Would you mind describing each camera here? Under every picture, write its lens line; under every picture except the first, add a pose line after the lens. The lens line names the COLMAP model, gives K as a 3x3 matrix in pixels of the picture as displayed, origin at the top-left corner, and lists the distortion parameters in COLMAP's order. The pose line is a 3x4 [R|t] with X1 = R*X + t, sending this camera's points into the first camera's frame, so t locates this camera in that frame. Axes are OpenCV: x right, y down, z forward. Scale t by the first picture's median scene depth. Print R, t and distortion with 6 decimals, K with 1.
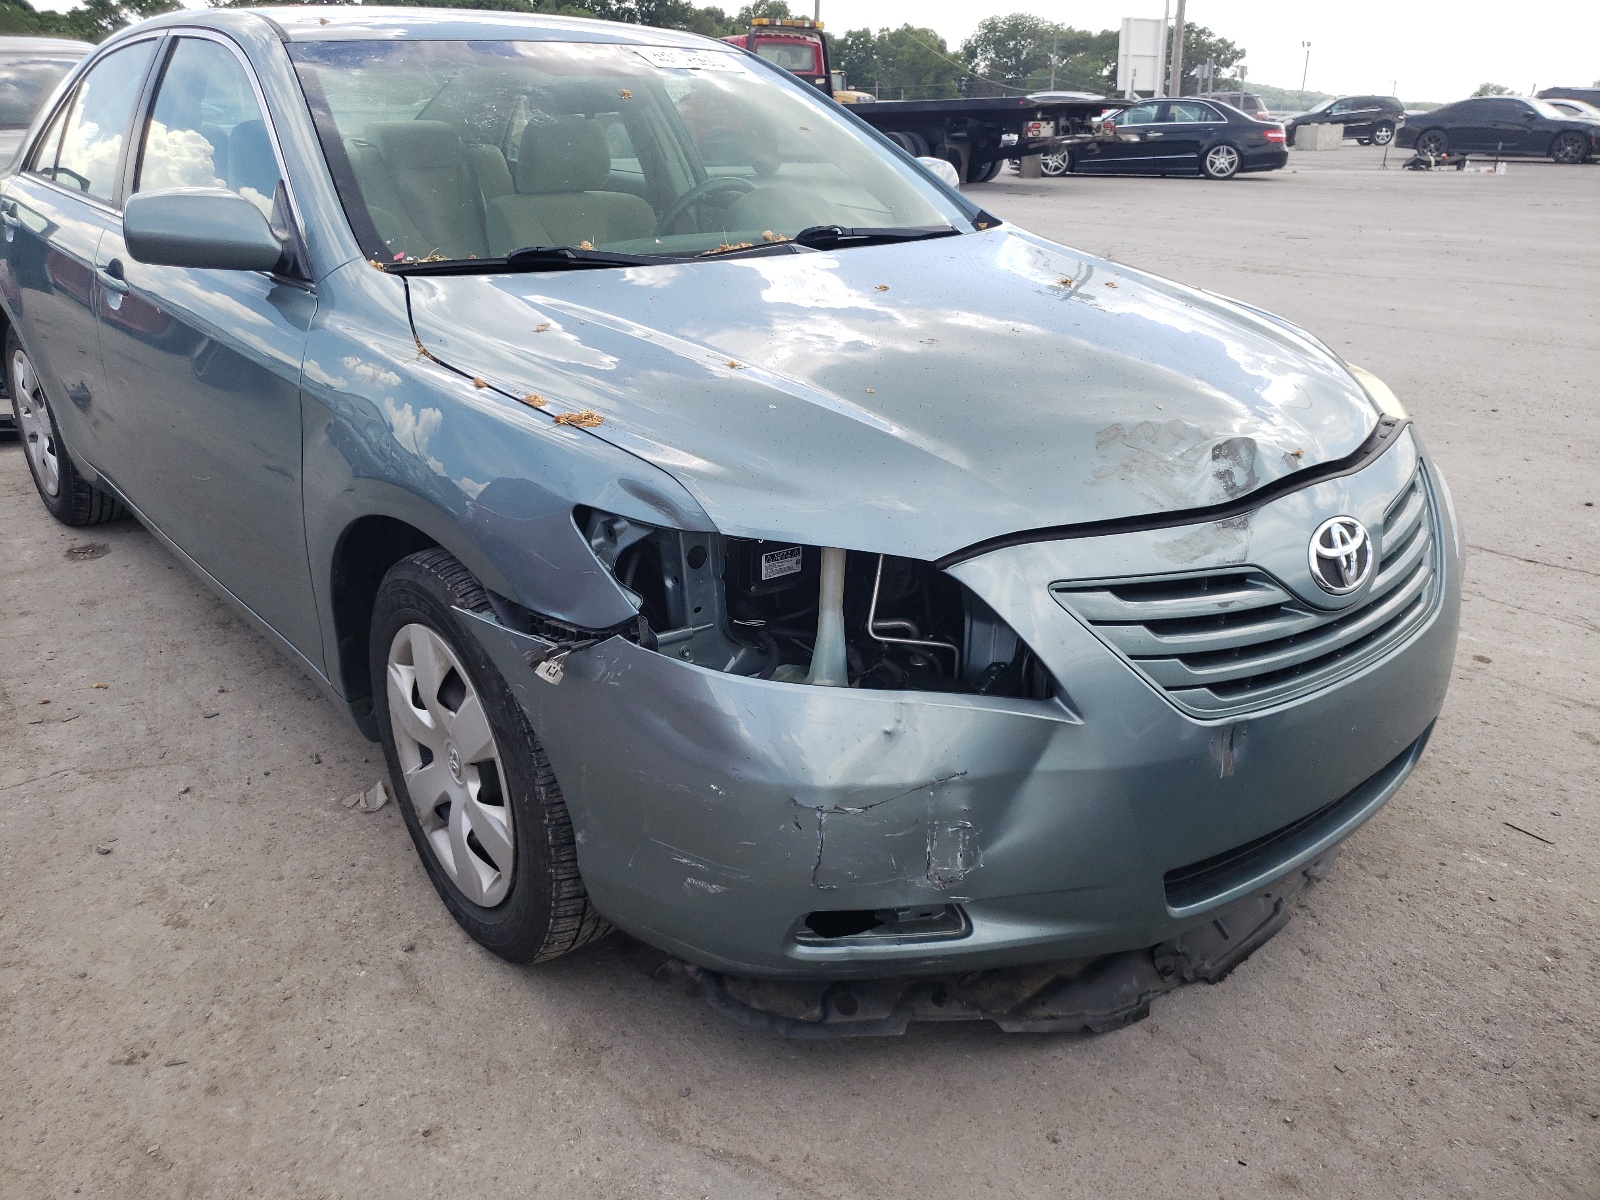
lens RADIAL K [[1315.0, 0, 738.7], [0, 1315.0, 601.9], [0, 0, 1]] dist [0.013471, 0.021813]
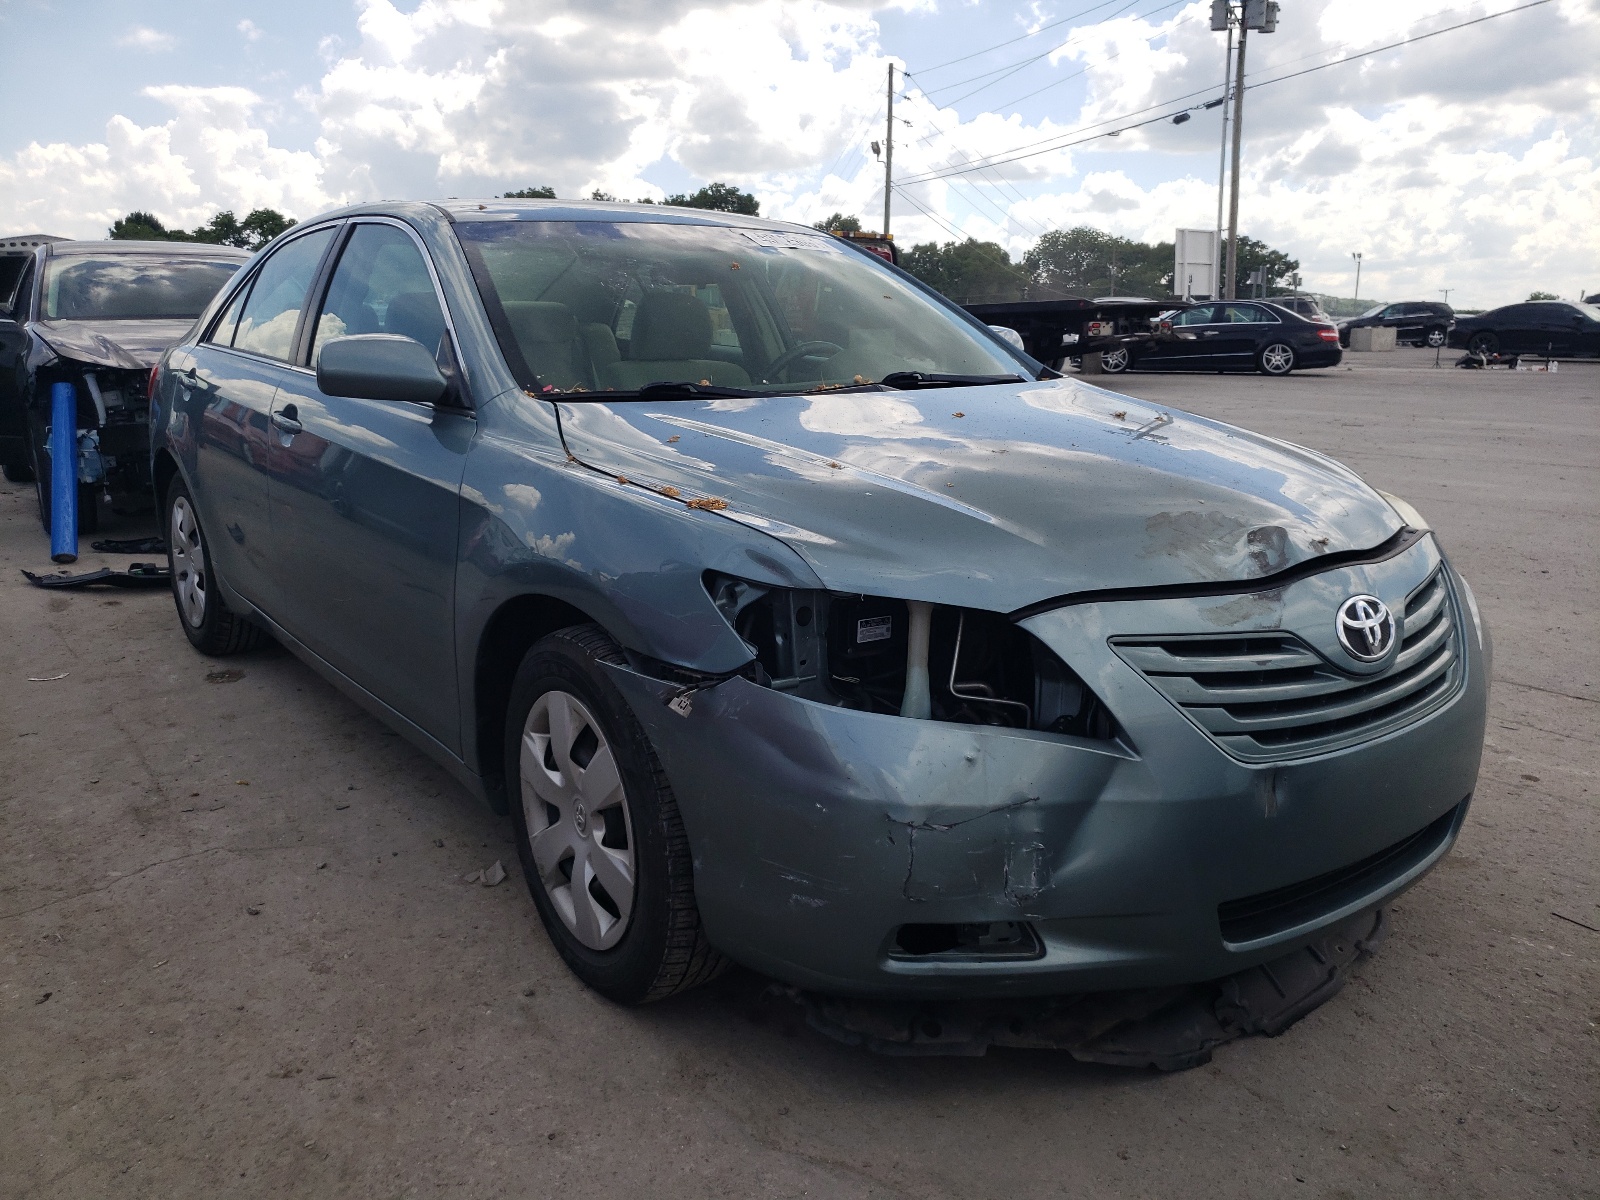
lens RADIAL K [[1315.0, 0, 738.7], [0, 1315.0, 601.9], [0, 0, 1]] dist [0.013471, 0.021813]
pose [[0.998638, 0.013535, -0.050382, -0.026344], [-0.020746, 0.989143, -0.145488, 0.103955], [0.047866, 0.146335, 0.988076, -0.140712]]
